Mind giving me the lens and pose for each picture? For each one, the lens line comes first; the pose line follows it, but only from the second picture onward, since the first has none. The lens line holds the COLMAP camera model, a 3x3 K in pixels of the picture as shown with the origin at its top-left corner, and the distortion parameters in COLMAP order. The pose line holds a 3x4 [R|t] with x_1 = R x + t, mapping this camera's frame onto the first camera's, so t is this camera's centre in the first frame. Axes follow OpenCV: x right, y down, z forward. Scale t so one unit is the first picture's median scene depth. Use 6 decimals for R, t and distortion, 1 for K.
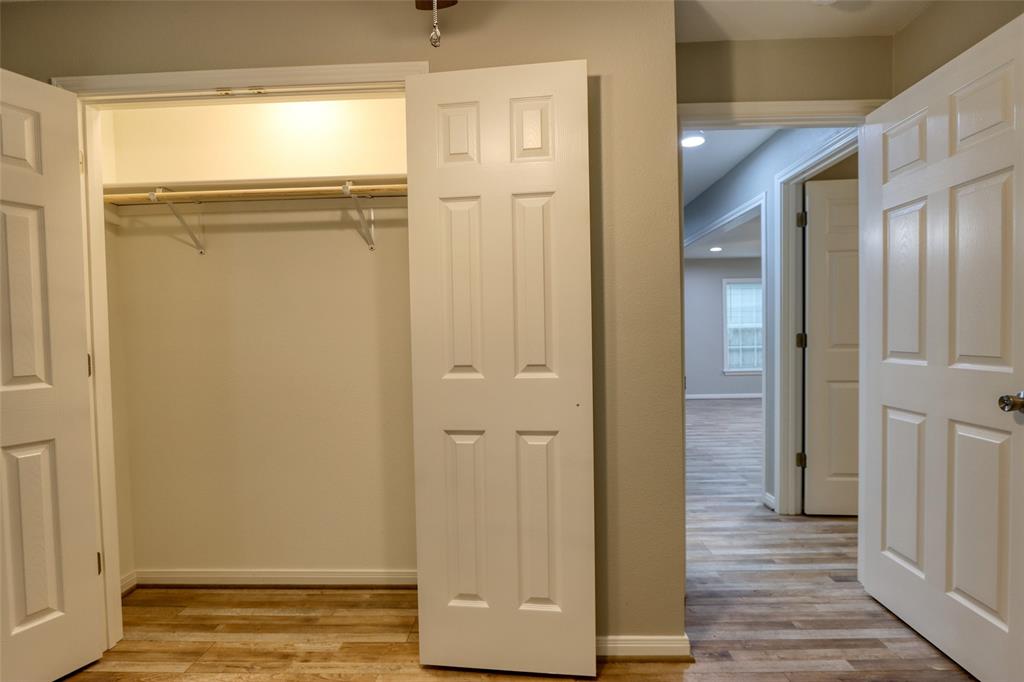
lens RADIAL K [[532.5, 0, 514.1], [0, 532.5, 350.0], [0, 0, 1]] dist [-0.015543, 0.002941]
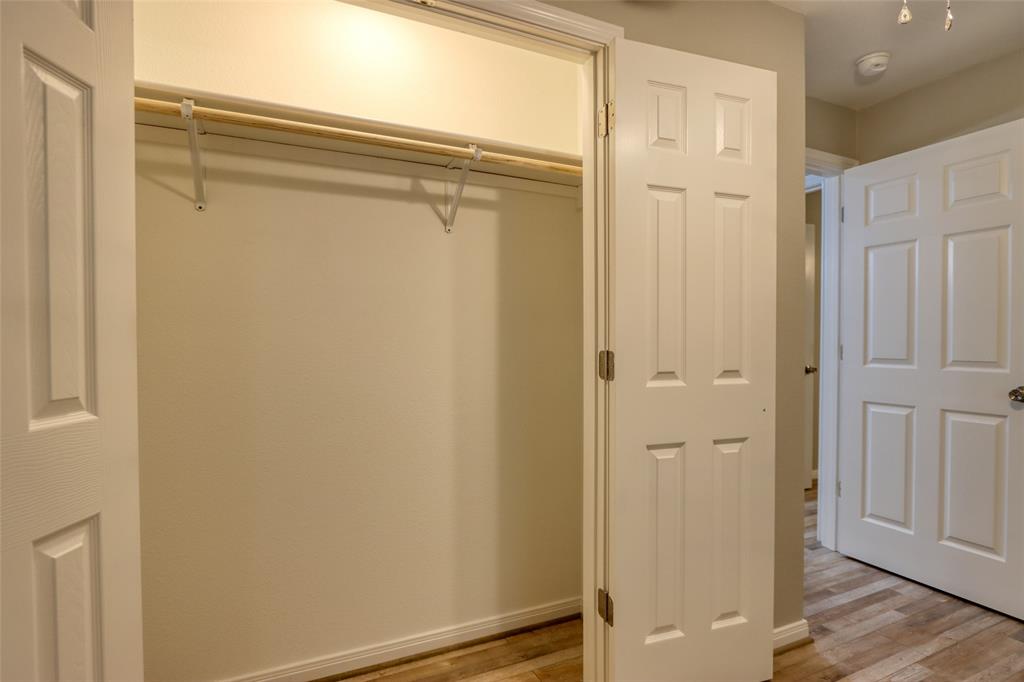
lens RADIAL K [[532.5, 0, 514.1], [0, 532.5, 350.0], [0, 0, 1]] dist [-0.015543, 0.002941]
pose [[0.888869, 0.010096, 0.458050, -0.716620], [-0.001602, 0.999820, -0.018928, 0.008916], [-0.458158, 0.016091, 0.888725, 0.304480]]
